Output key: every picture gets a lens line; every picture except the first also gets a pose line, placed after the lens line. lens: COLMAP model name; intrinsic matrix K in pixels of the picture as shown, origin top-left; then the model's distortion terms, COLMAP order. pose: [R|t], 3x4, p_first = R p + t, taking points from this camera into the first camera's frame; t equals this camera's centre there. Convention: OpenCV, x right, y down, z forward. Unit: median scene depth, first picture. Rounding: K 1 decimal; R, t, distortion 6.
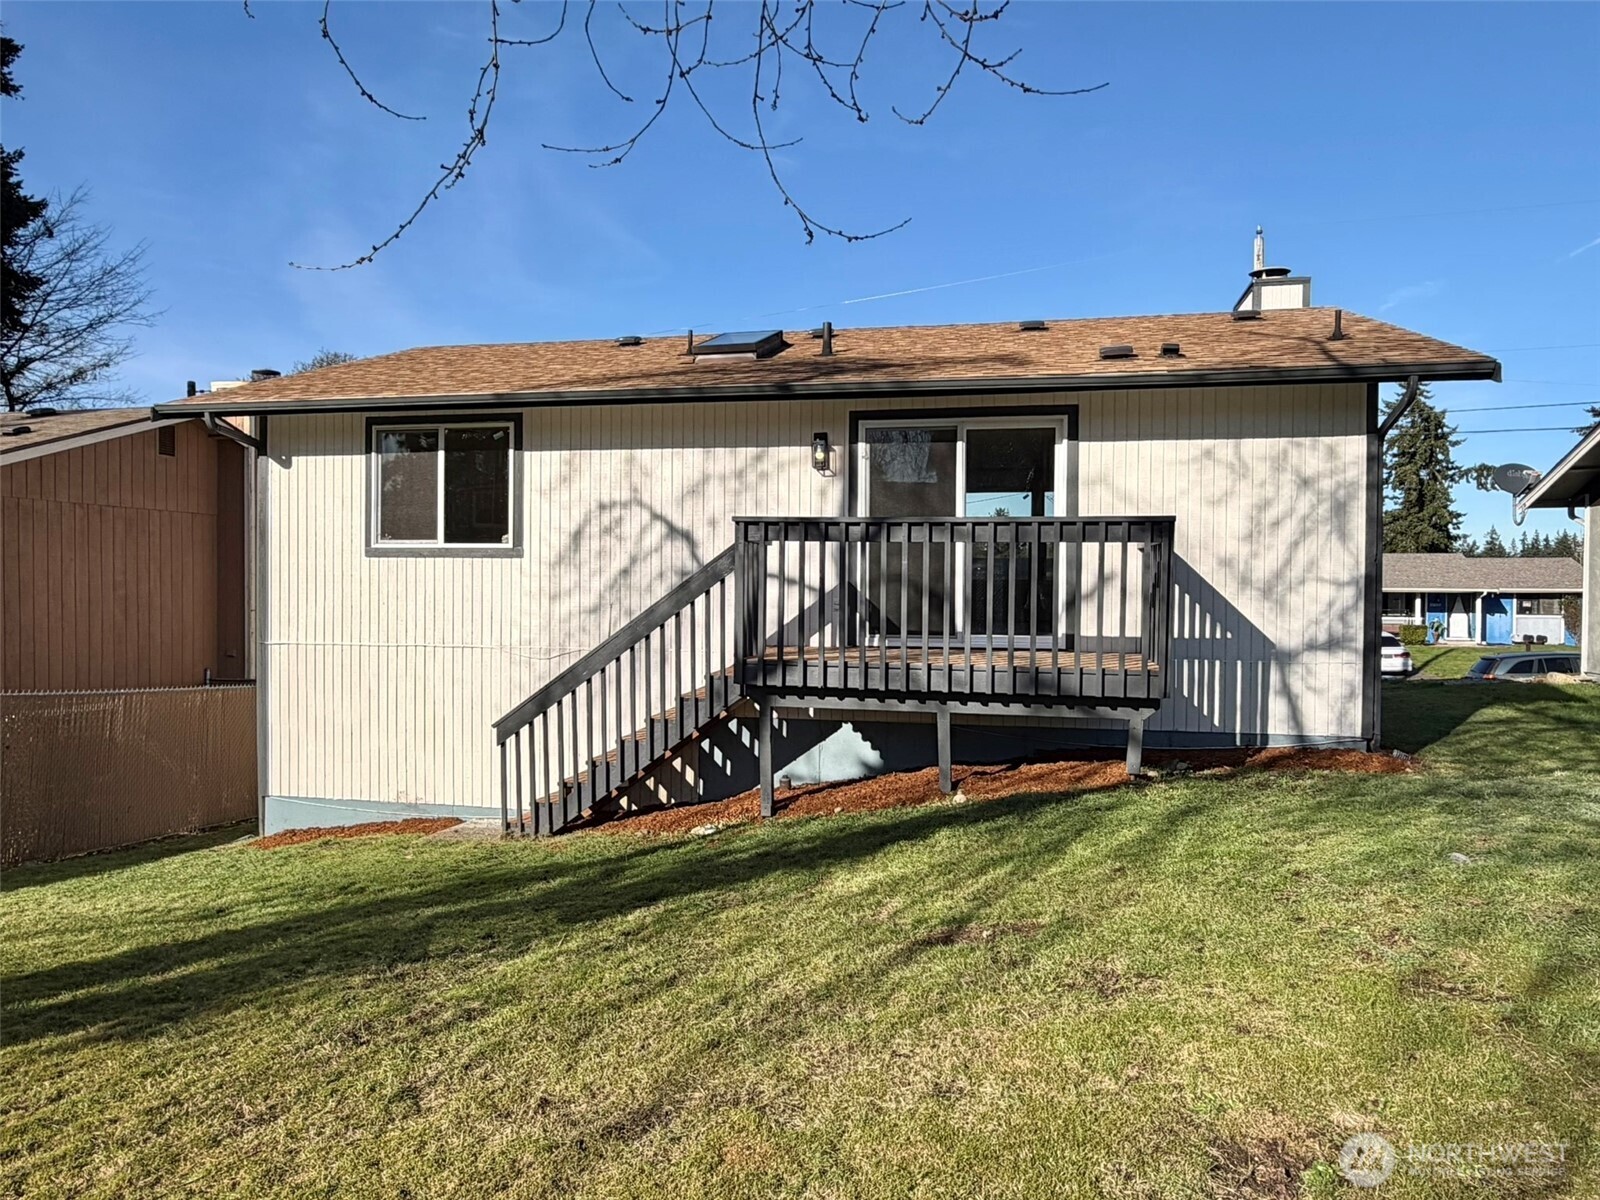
lens RADIAL K [[1081.7, 0, 800.0], [0, 1081.7, 600.0], [0, 0, 1]] dist [-0.000240, -0.000122]
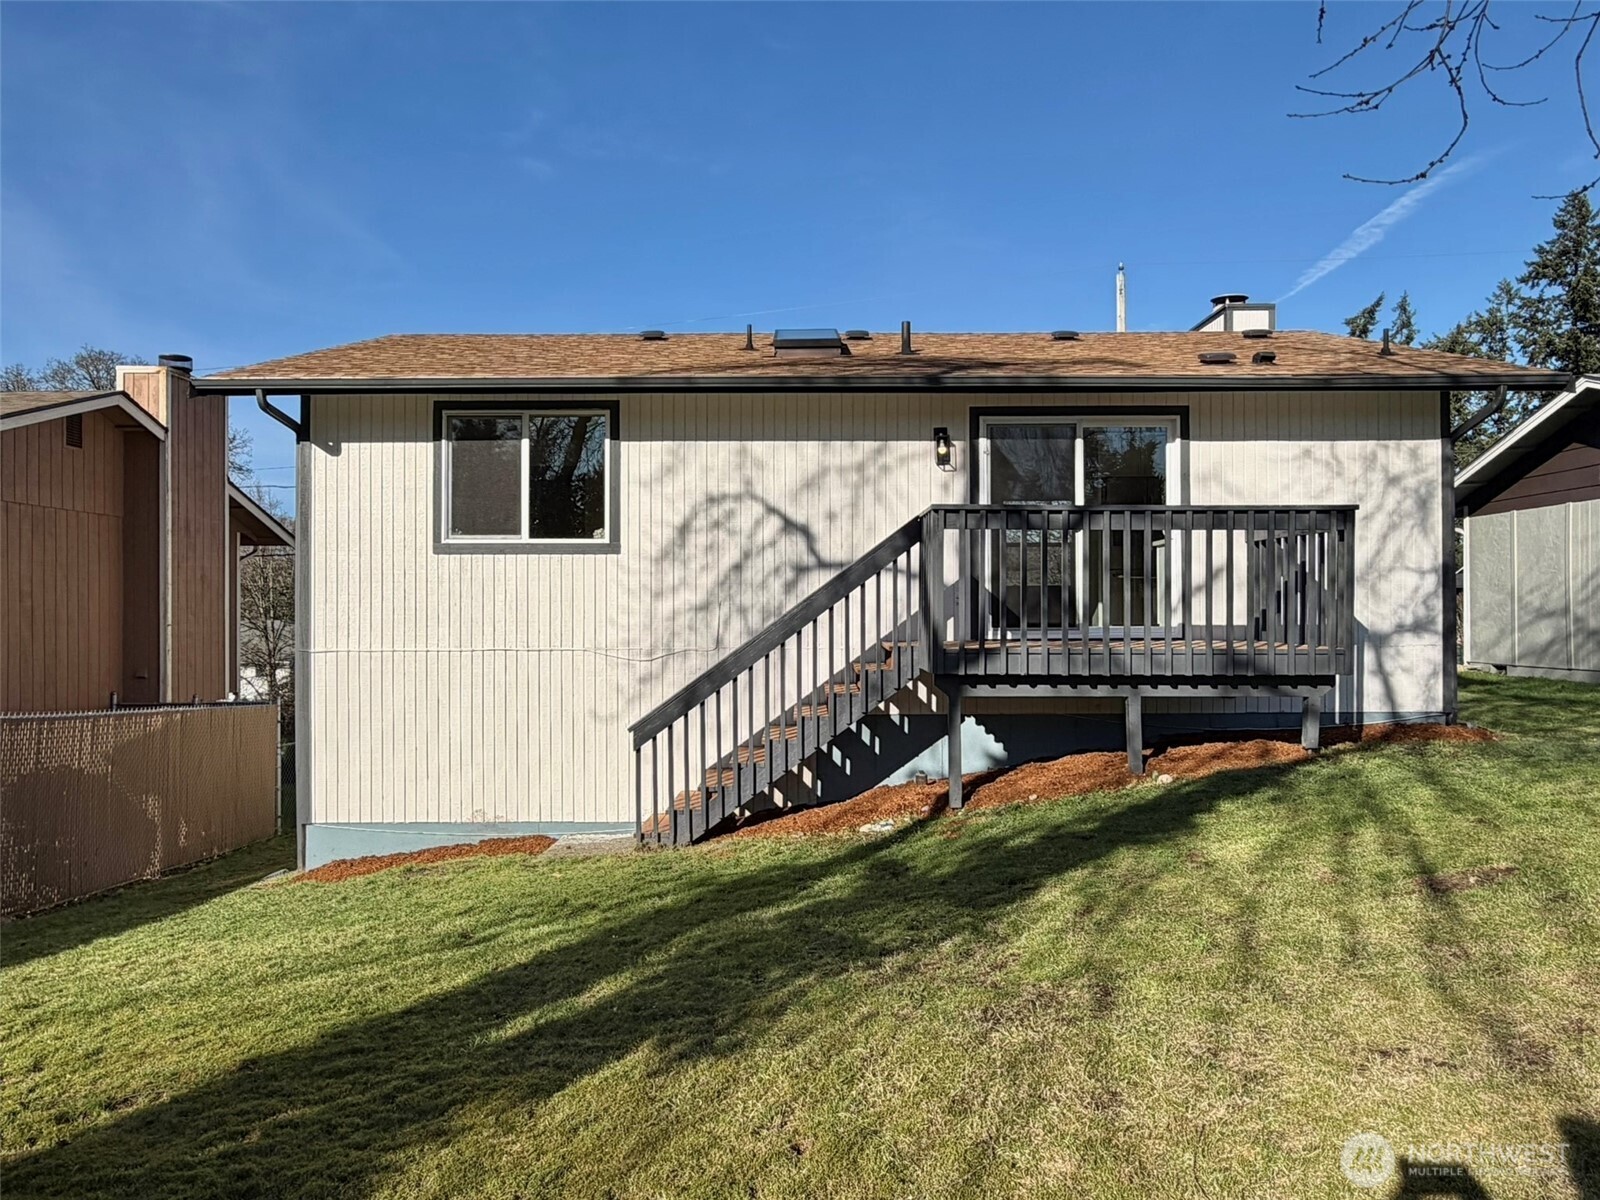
lens RADIAL K [[1081.7, 0, 800.0], [0, 1081.7, 600.0], [0, 0, 1]] dist [-0.000240, -0.000122]
pose [[0.977930, -0.009119, 0.208735, -0.313799], [0.013550, 0.999712, -0.019809, 0.023021], [-0.208494, 0.022200, 0.977772, 0.049047]]
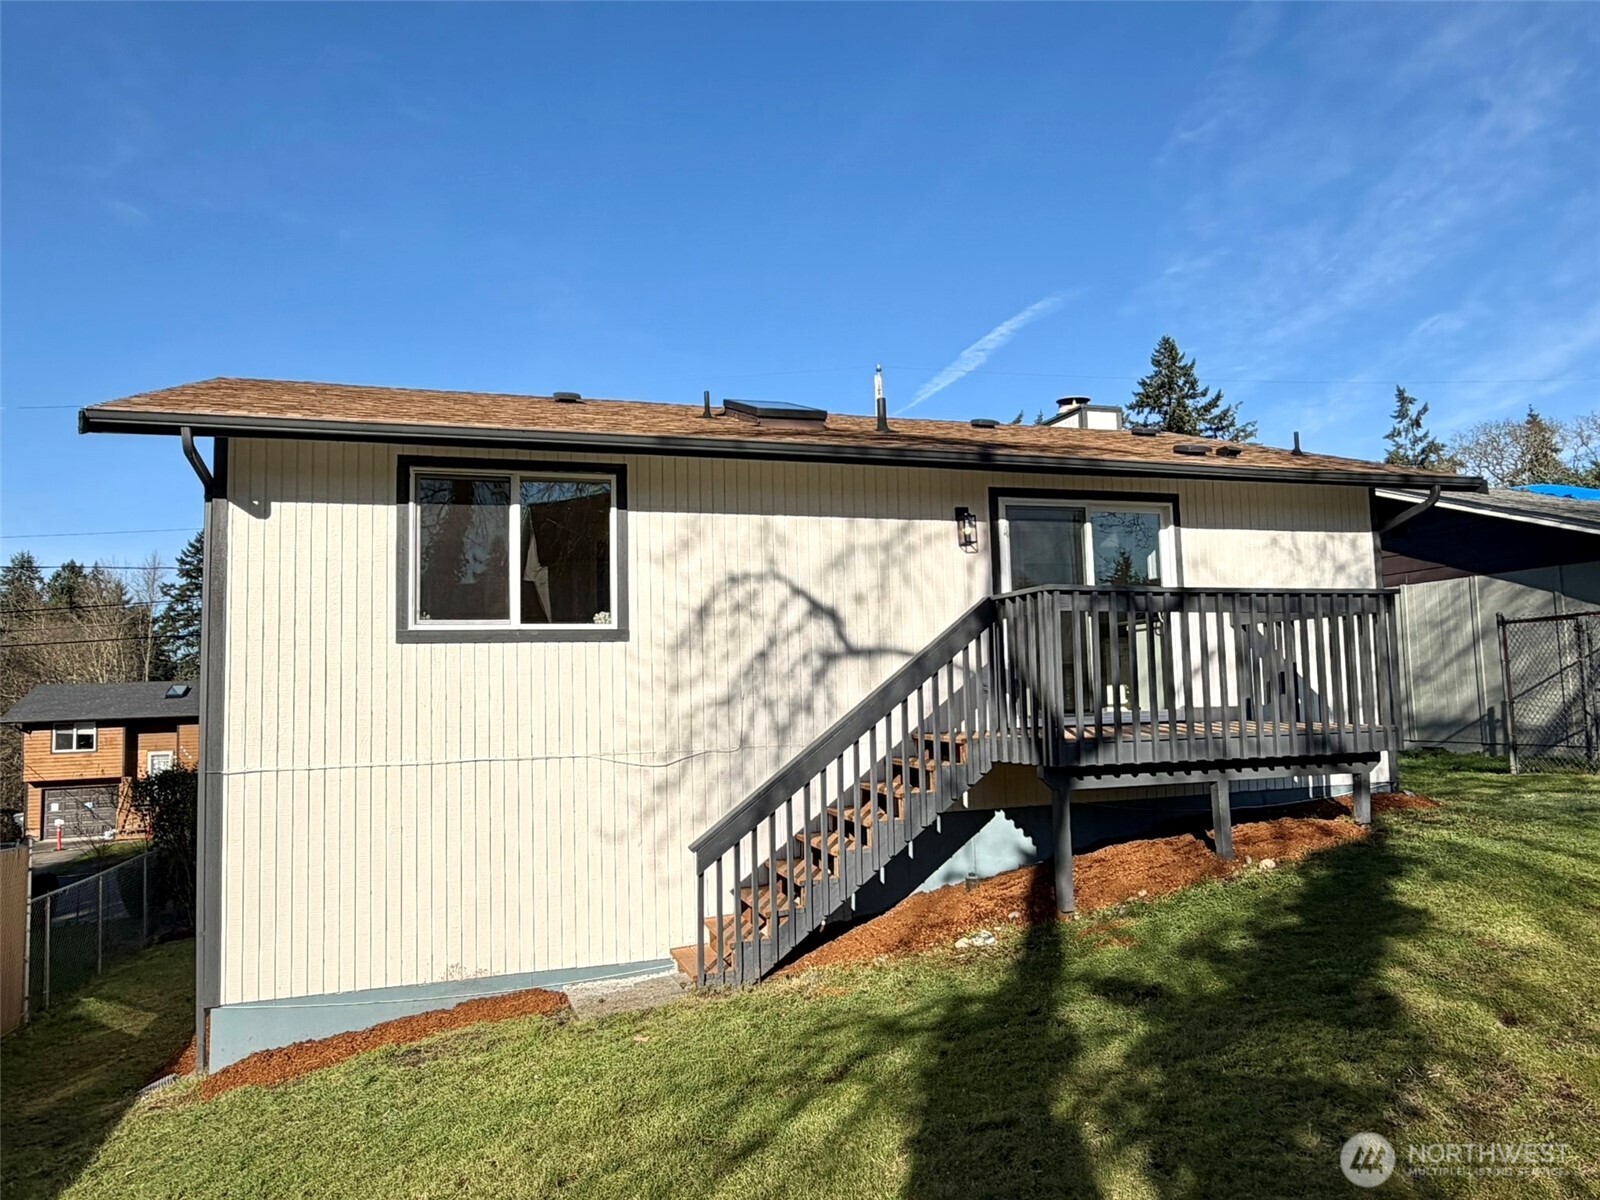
lens RADIAL K [[1081.7, 0, 800.0], [0, 1081.7, 600.0], [0, 0, 1]] dist [-0.000240, -0.000122]
pose [[0.862584, 0.012905, 0.505749, -0.579500], [0.040835, 0.994637, -0.095027, 0.012815], [-0.504263, 0.102621, 0.857431, 0.252564]]
